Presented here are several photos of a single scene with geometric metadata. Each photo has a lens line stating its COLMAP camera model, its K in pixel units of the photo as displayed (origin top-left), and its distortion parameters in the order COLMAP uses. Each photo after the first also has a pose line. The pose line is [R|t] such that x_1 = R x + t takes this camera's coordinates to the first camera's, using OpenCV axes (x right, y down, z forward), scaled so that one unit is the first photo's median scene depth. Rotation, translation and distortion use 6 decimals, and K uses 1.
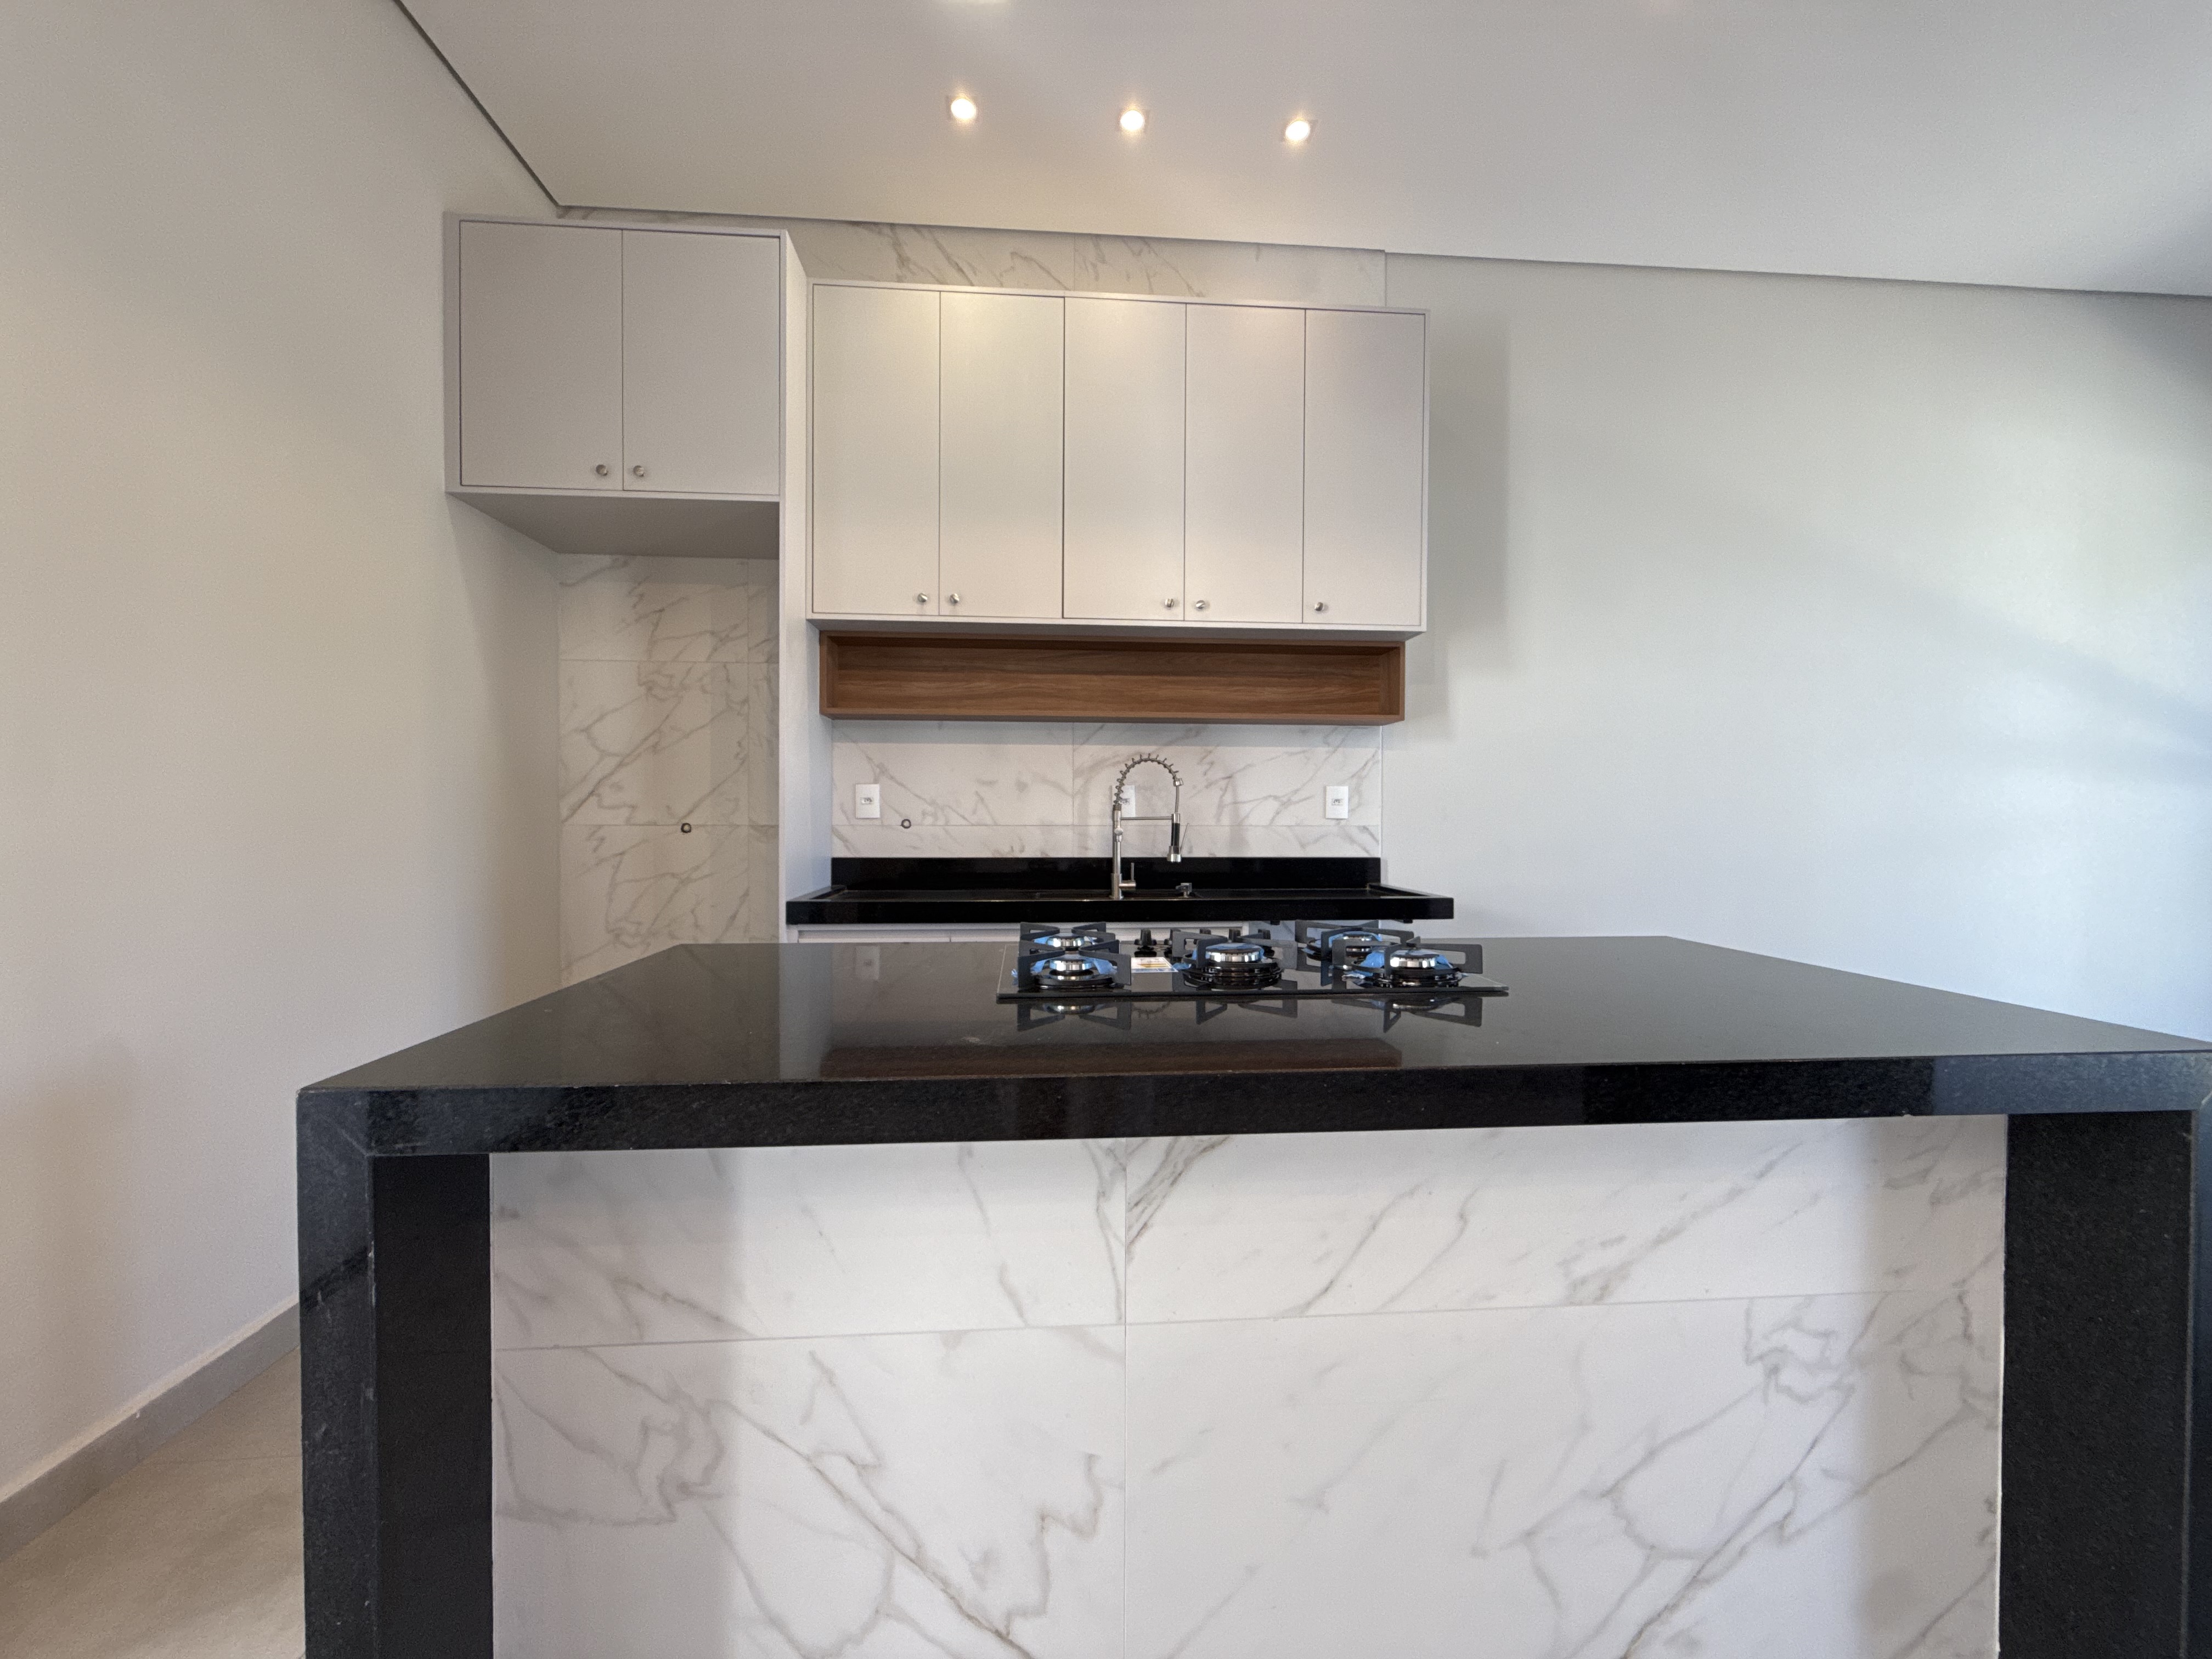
lens RADIAL K [[873.5, 0, 1102.1], [0, 873.5, 826.8], [0, 0, 1]] dist [-0.000865, -0.000039]
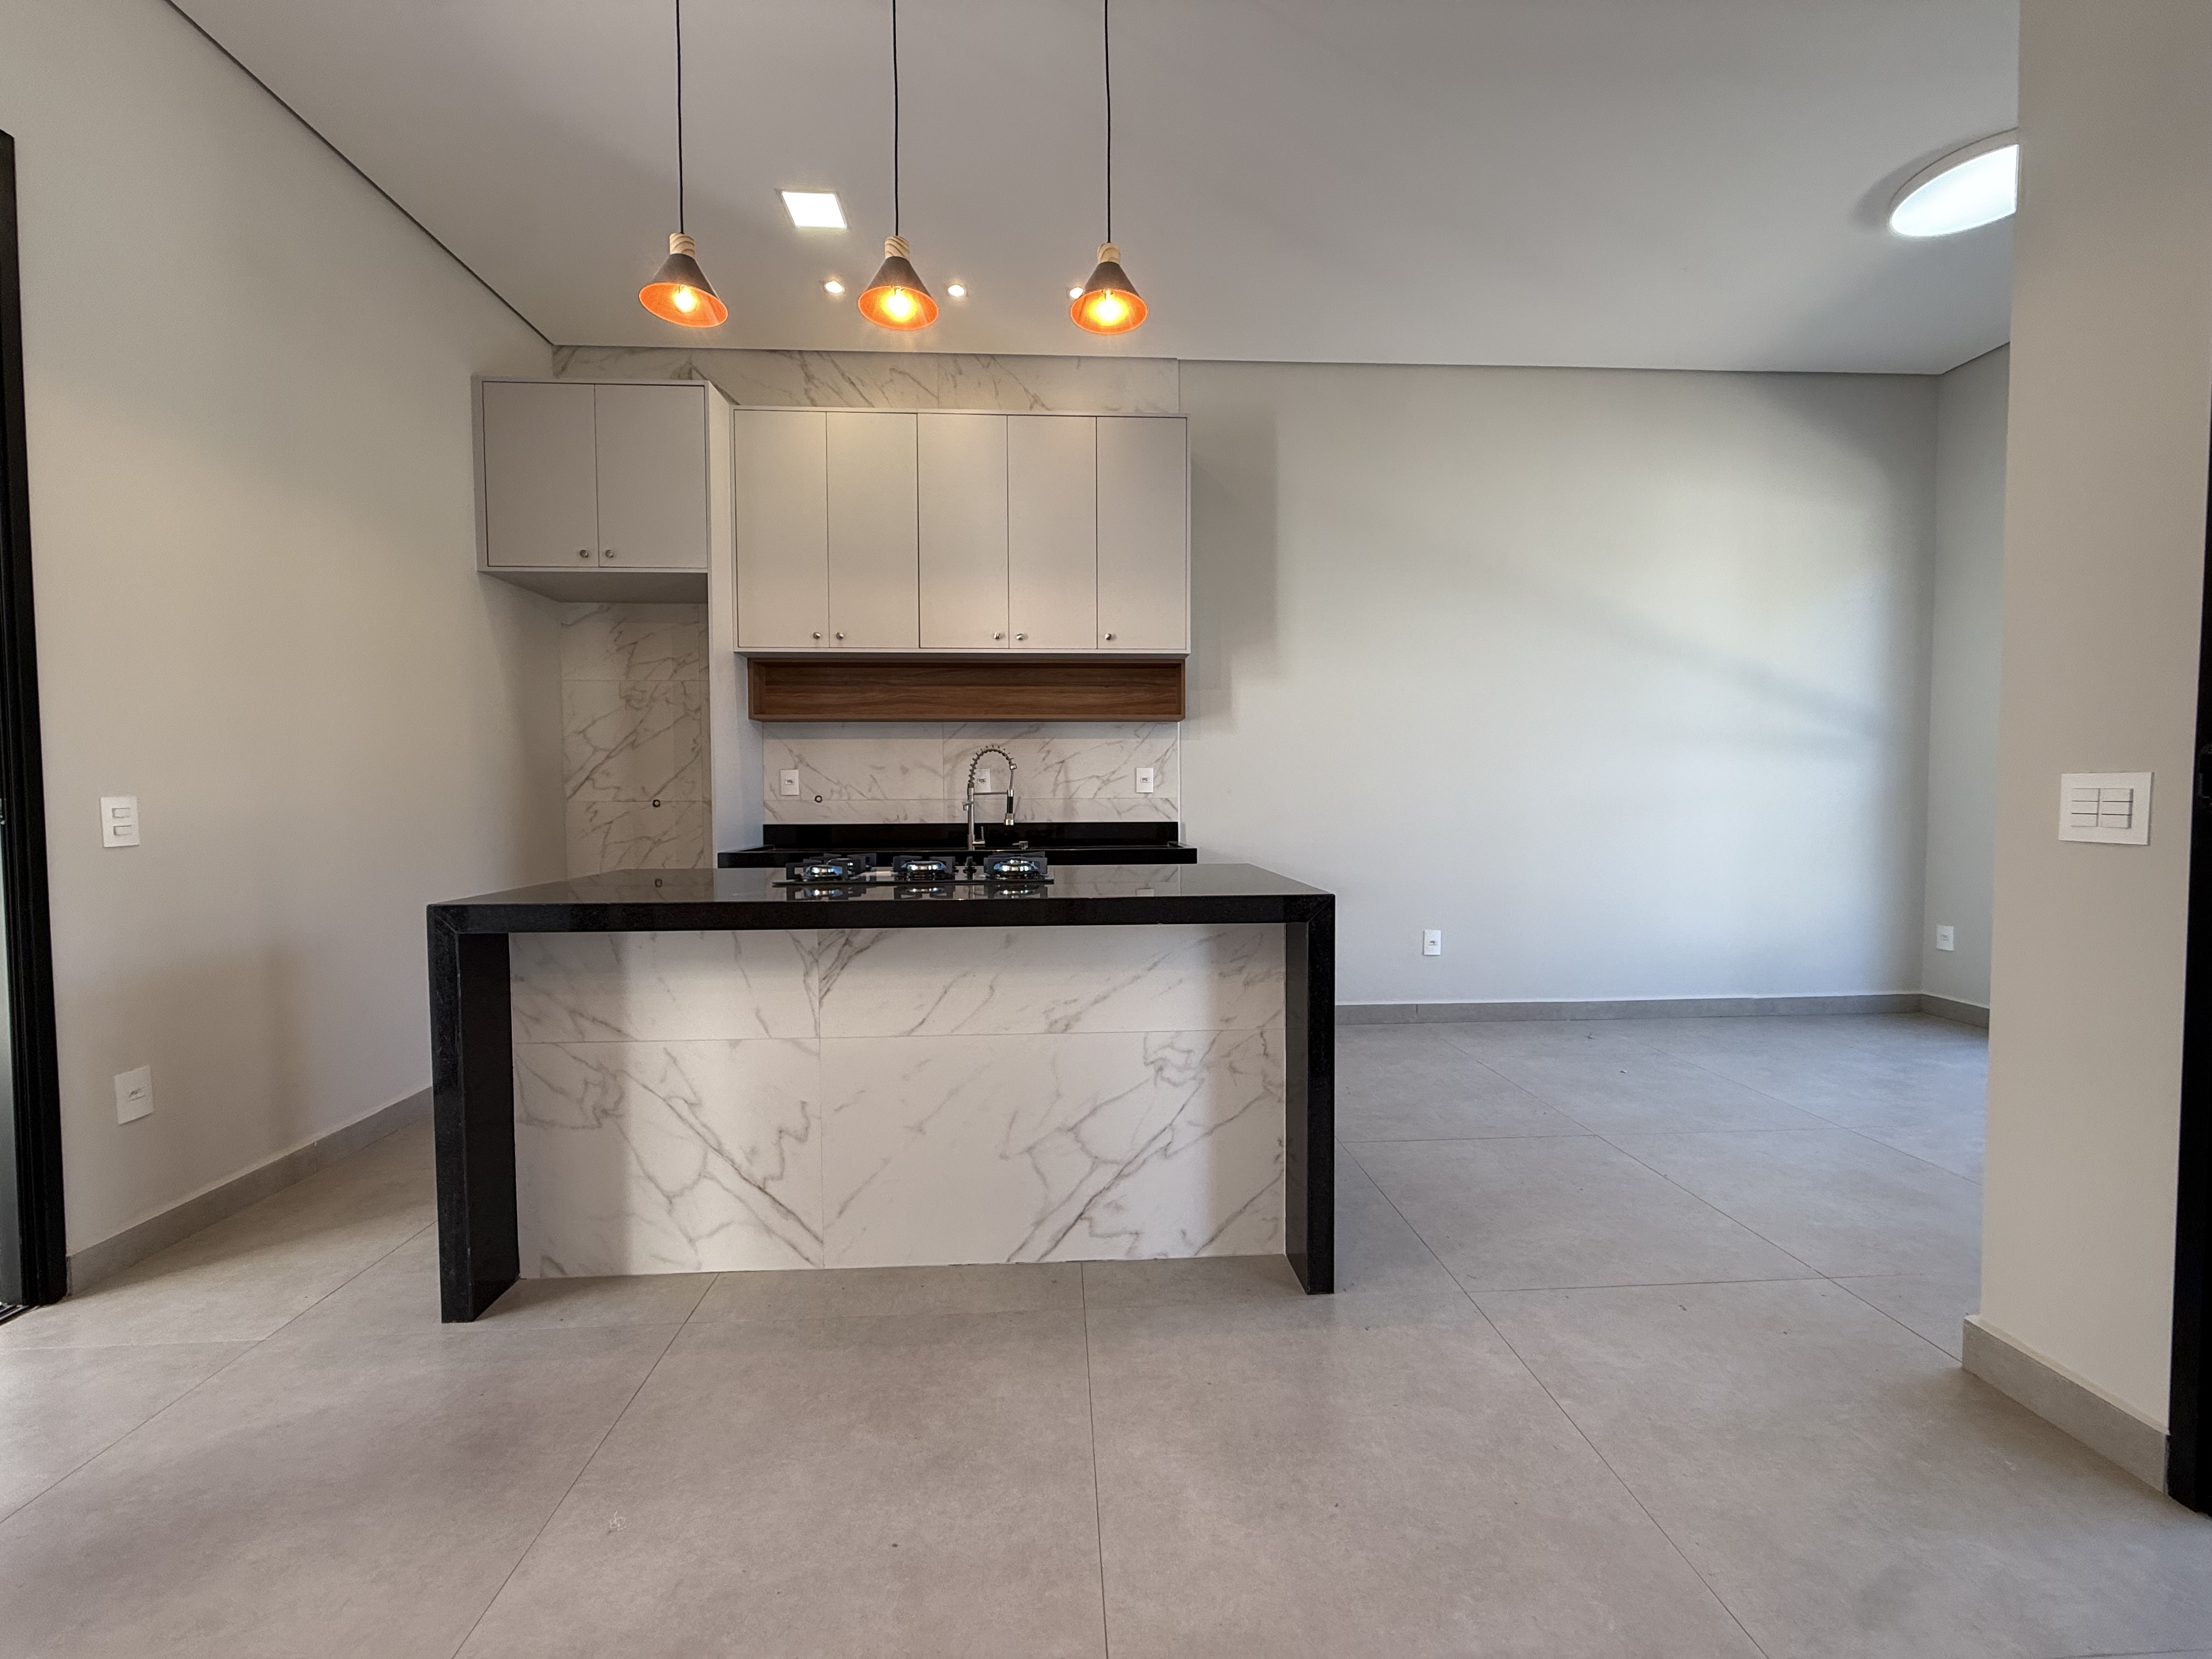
lens RADIAL K [[873.5, 0, 1102.1], [0, 873.5, 826.8], [0, 0, 1]] dist [-0.000865, -0.000039]
pose [[0.999628, -0.007190, -0.026309, 0.279440], [0.007758, 0.999737, 0.021562, 0.015274], [0.026147, -0.021758, 0.999421, -0.378046]]
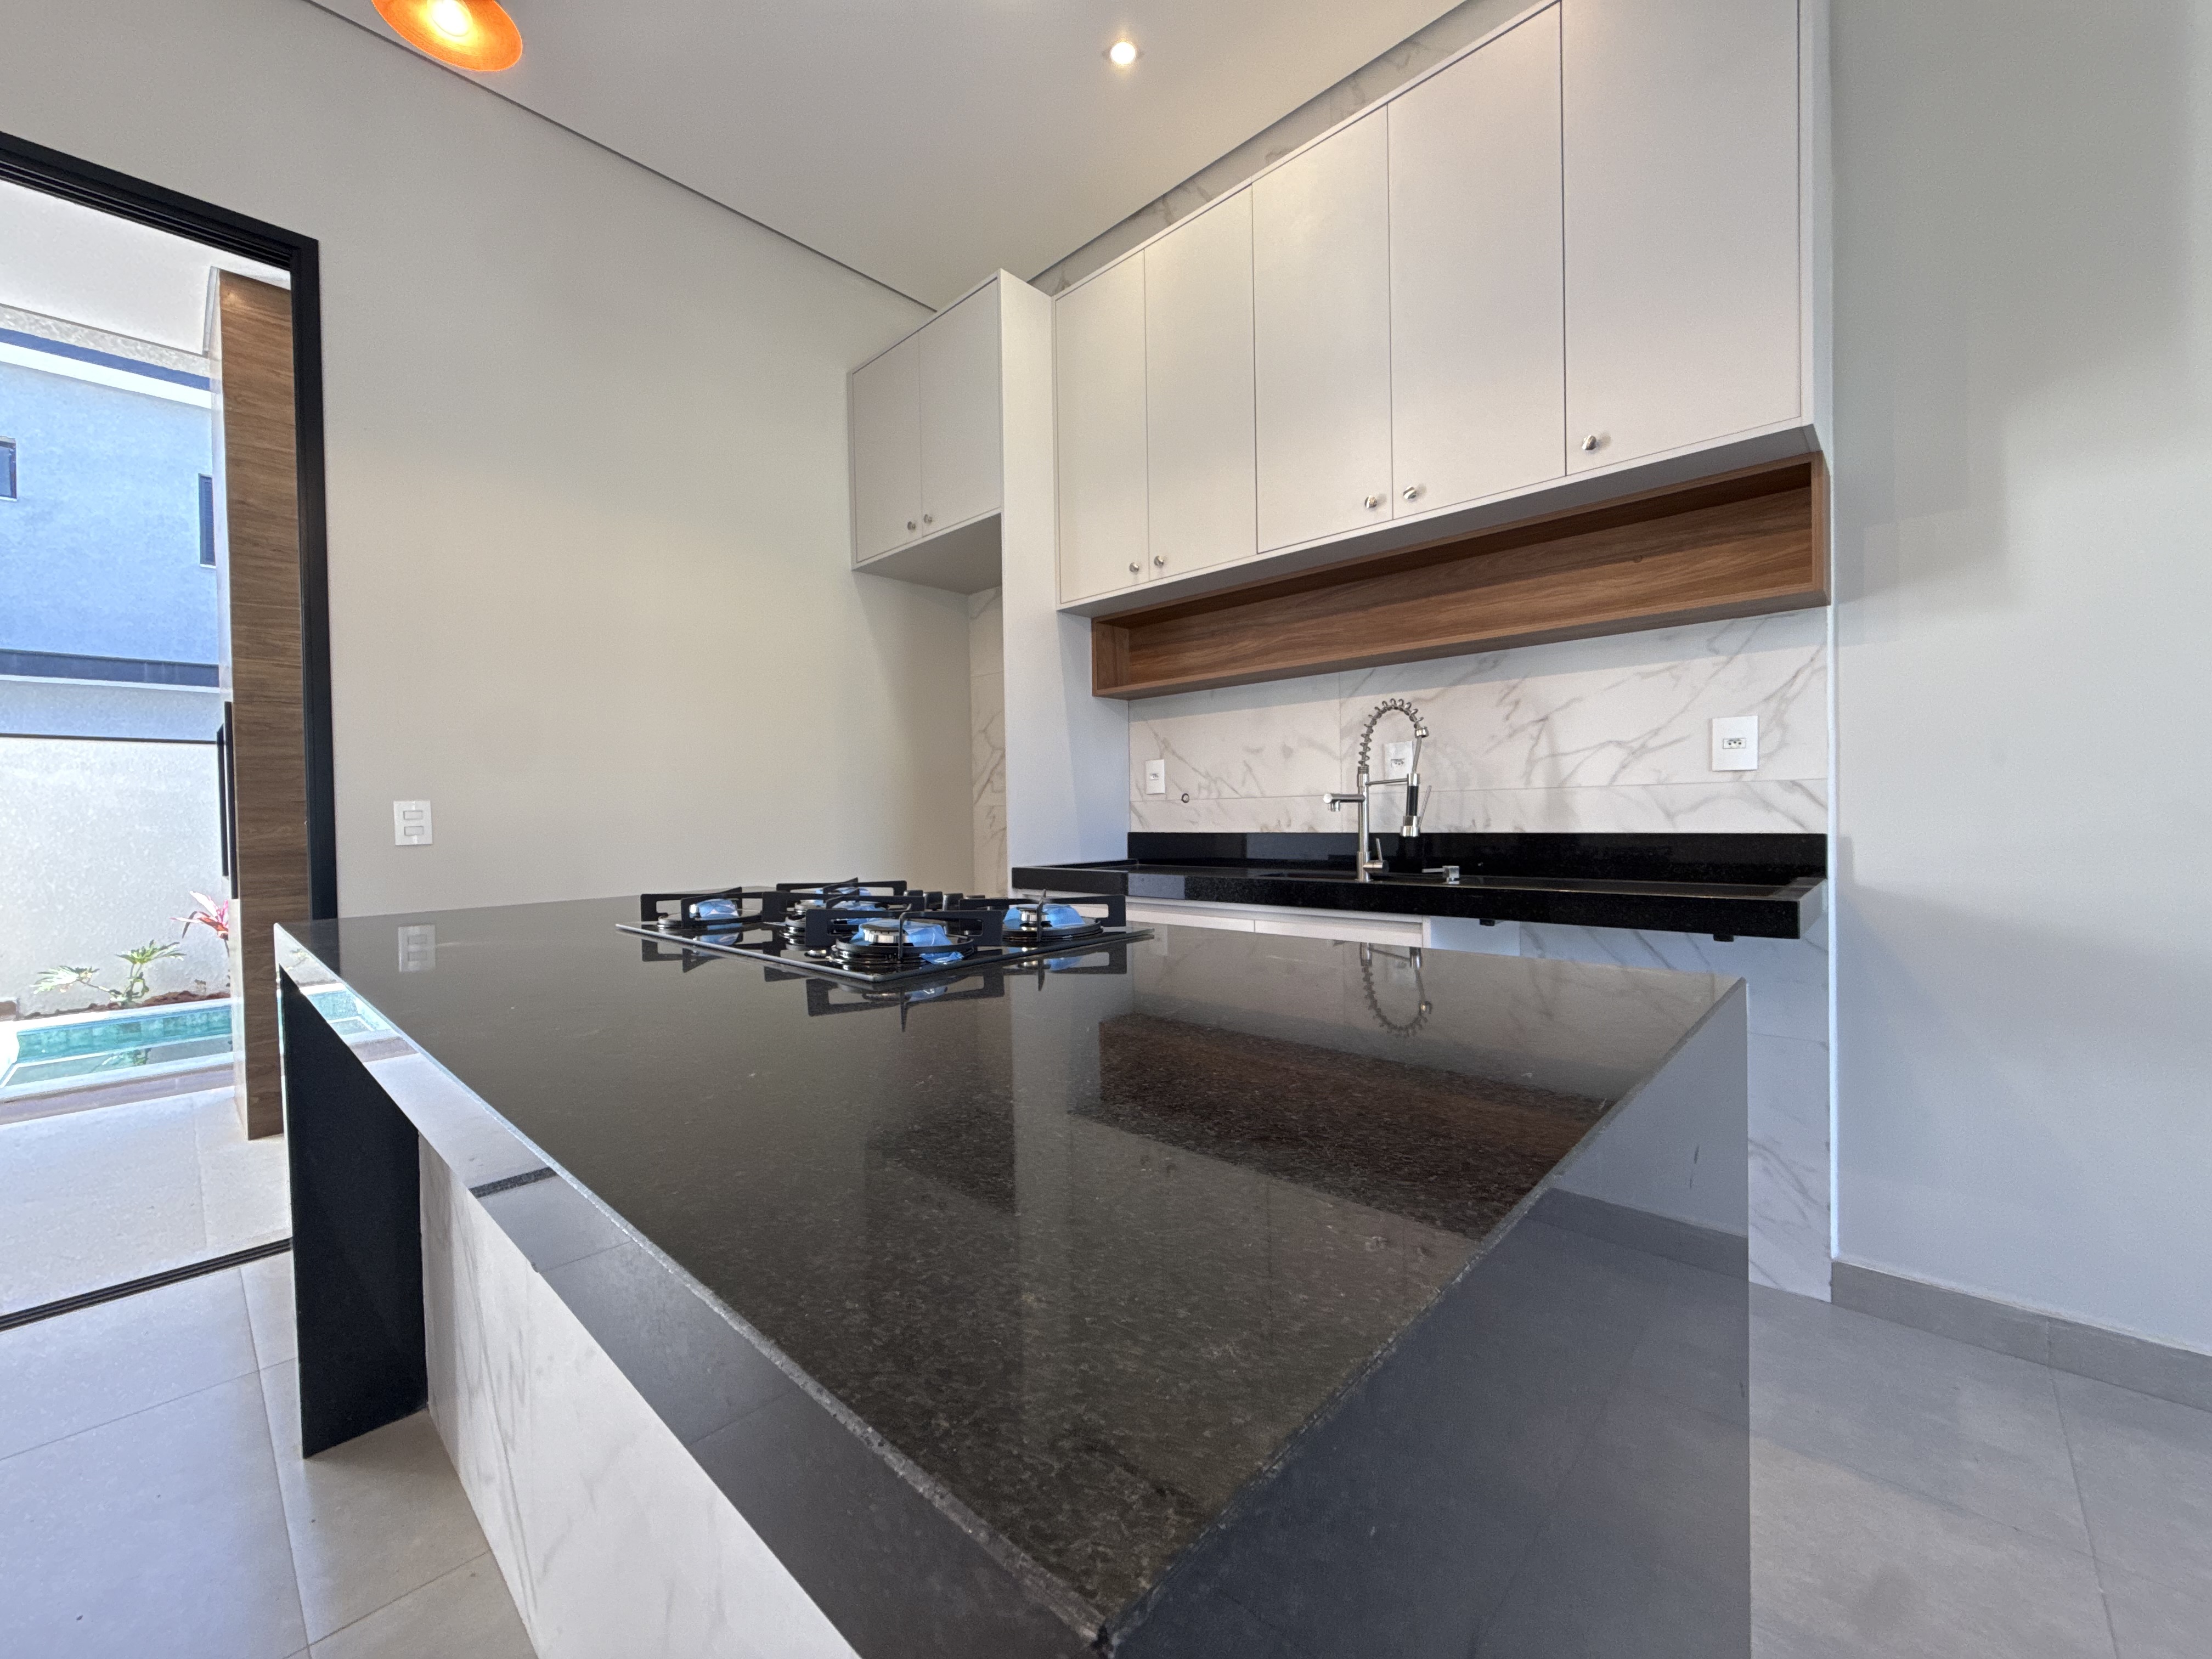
lens RADIAL K [[873.5, 0, 1102.1], [0, 873.5, 826.8], [0, 0, 1]] dist [-0.000865, -0.000039]
pose [[0.674192, -0.004607, -0.738542, 0.495351], [0.009400, 0.999953, 0.002344, 0.028916], [0.738496, -0.008522, 0.674204, 0.301729]]
